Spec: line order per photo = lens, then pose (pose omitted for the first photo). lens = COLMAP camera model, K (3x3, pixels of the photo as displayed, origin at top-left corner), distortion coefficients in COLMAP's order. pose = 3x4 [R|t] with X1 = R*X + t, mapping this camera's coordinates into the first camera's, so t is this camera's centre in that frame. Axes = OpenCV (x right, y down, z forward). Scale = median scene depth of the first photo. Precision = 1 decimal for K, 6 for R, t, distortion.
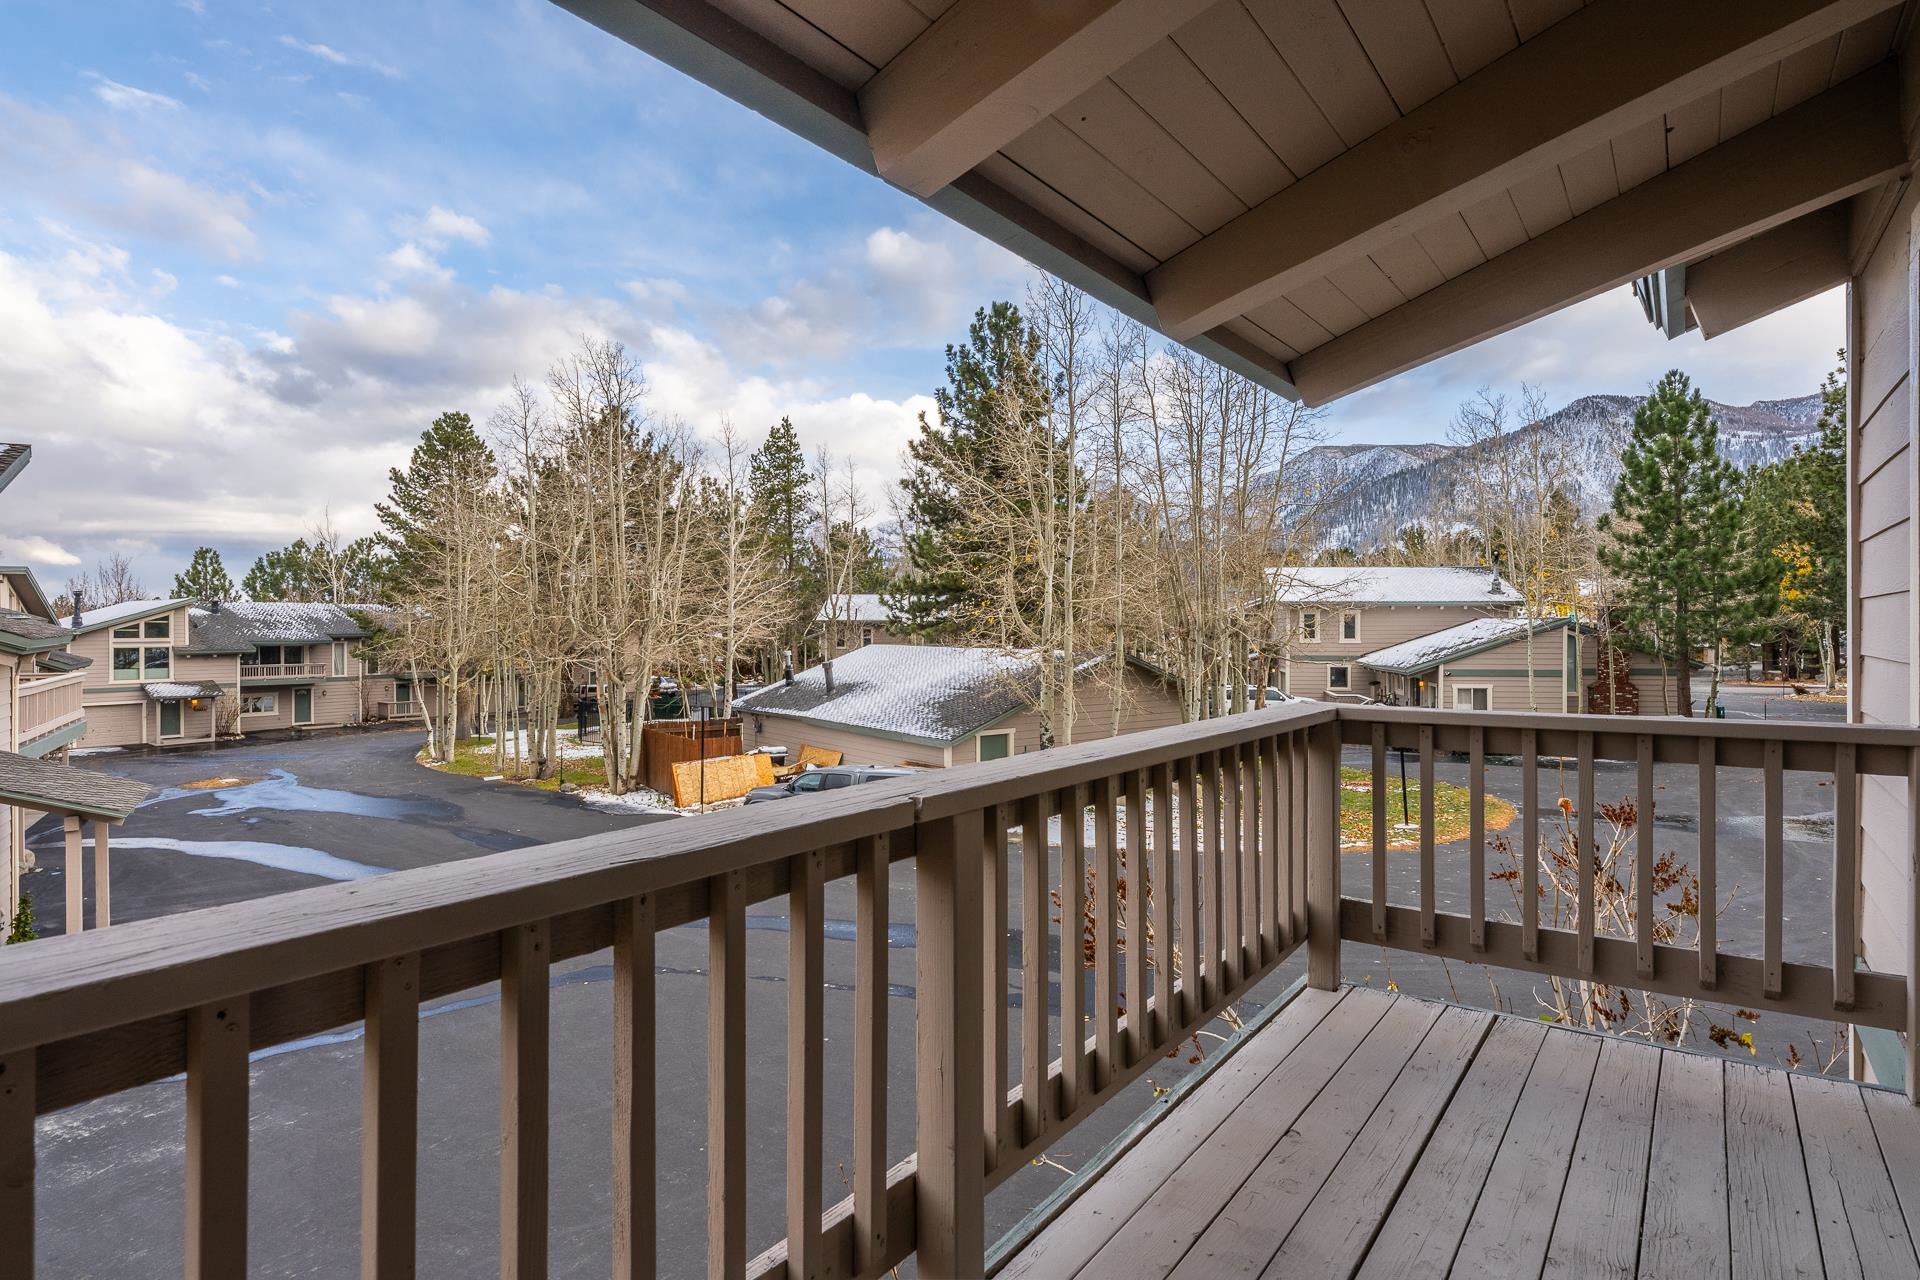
lens RADIAL K [[1010.0, 0, 960.6], [0, 1010.0, 618.8], [0, 0, 1]] dist [-0.003788, 0.000768]
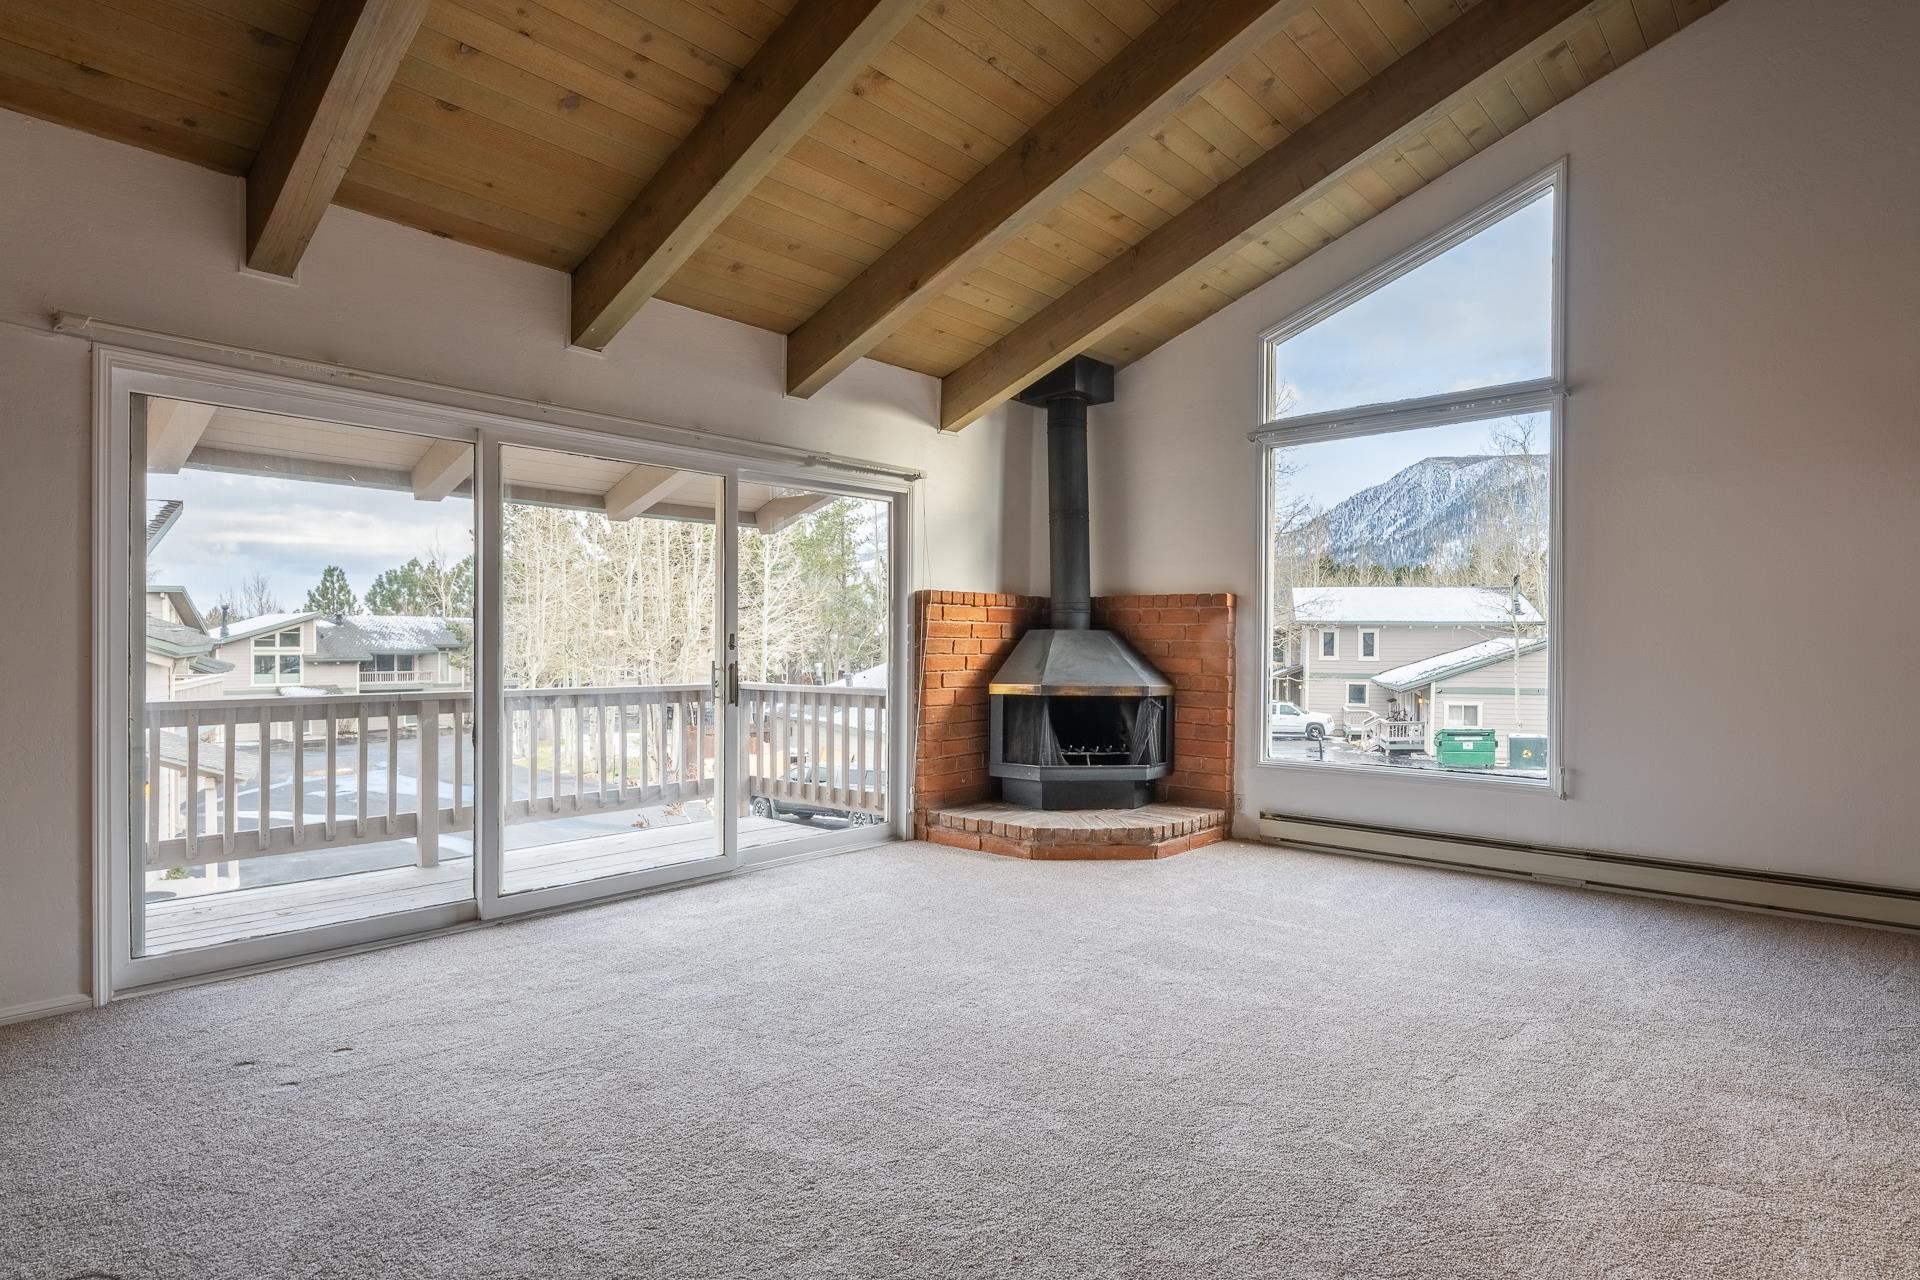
lens RADIAL K [[1009.6, 0, 960.0], [0, 1009.6, 640.0], [0, 0, 1]] dist [-0.000173, -0.000520]
pose [[0.995603, 0.007559, -0.093364, 0.076077], [-0.006986, 0.999955, 0.006458, -0.001523], [0.093408, -0.005778, 0.995611, -0.078536]]
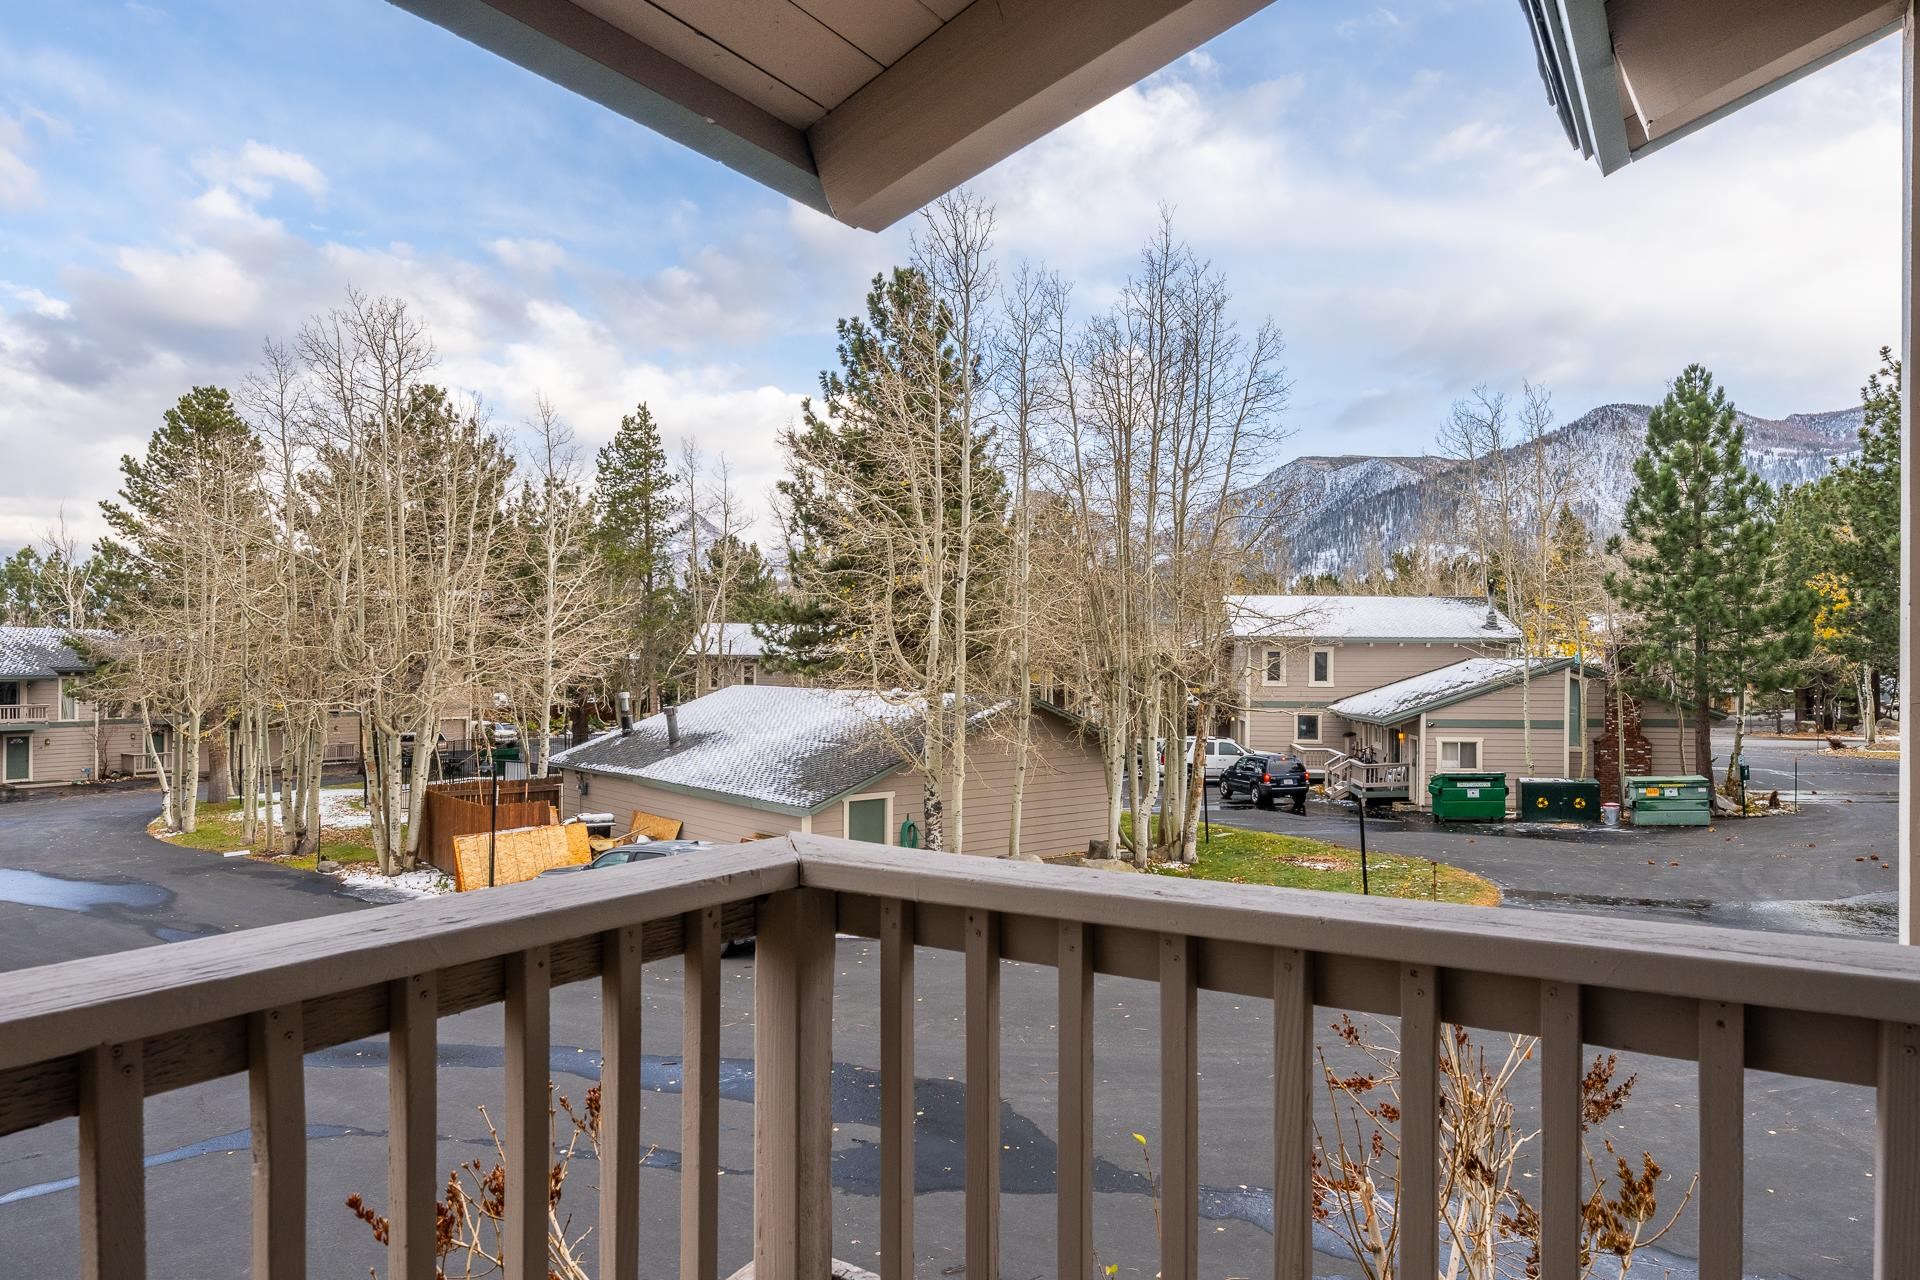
lens RADIAL K [[1194.8, 0, 959.4], [0, 1194.8, 651.6], [0, 0, 1]] dist [0.002160, -0.001636]
pose [[0.998107, 0.007695, 0.061010, 0.030480], [-0.007563, 0.999969, -0.002396, -0.000211], [-0.061027, 0.001930, 0.998134, 0.035262]]
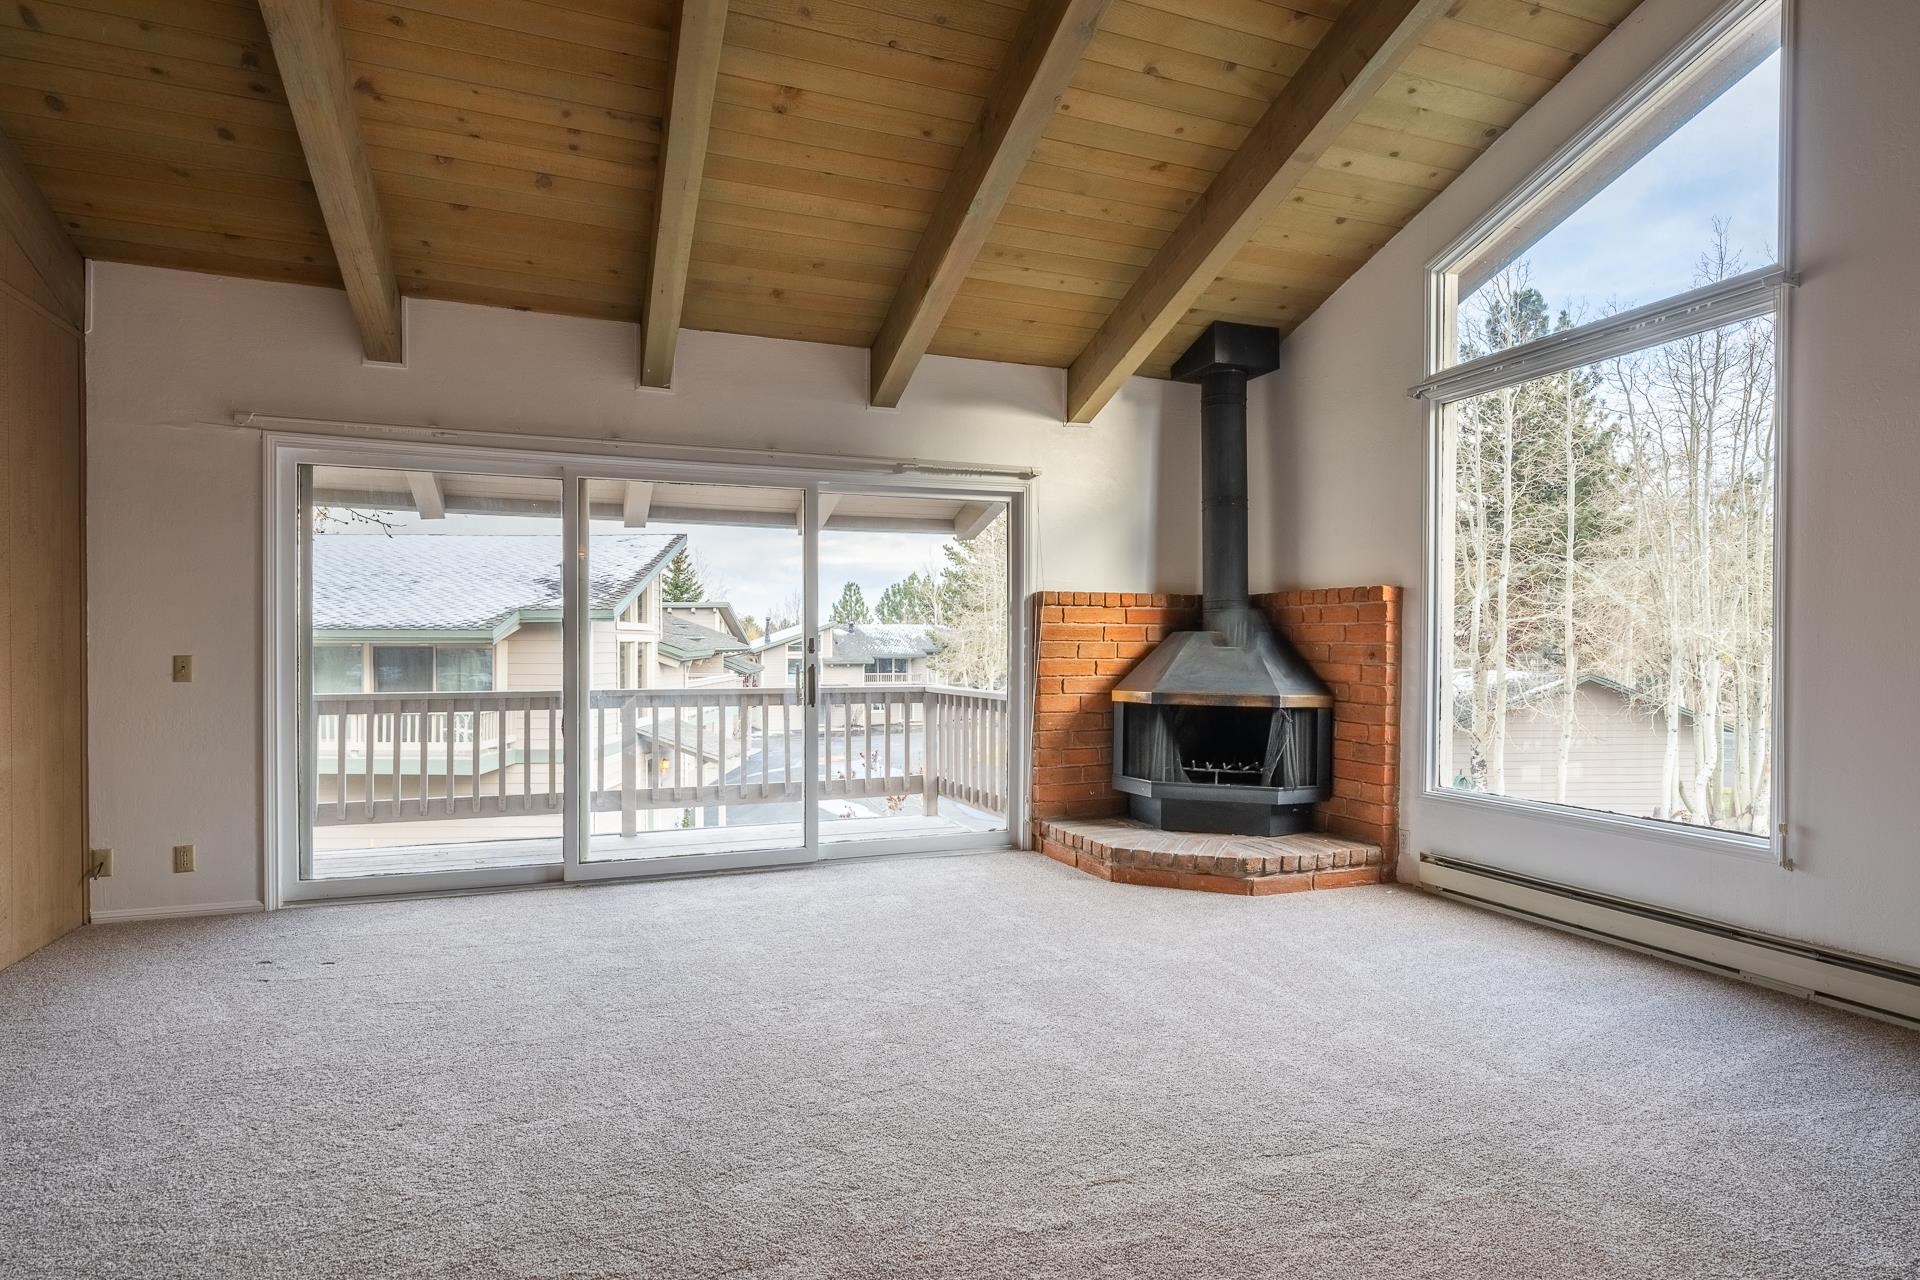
lens RADIAL K [[1023.8, 0, 963.7], [0, 1023.8, 647.5], [0, 0, 1]] dist [-0.000756, -0.000303]
pose [[0.846521, 0.005637, -0.532325, 0.120729], [0.000235, 0.999940, 0.010962, -0.001560], [0.532355, -0.009404, 0.846469, -0.061084]]
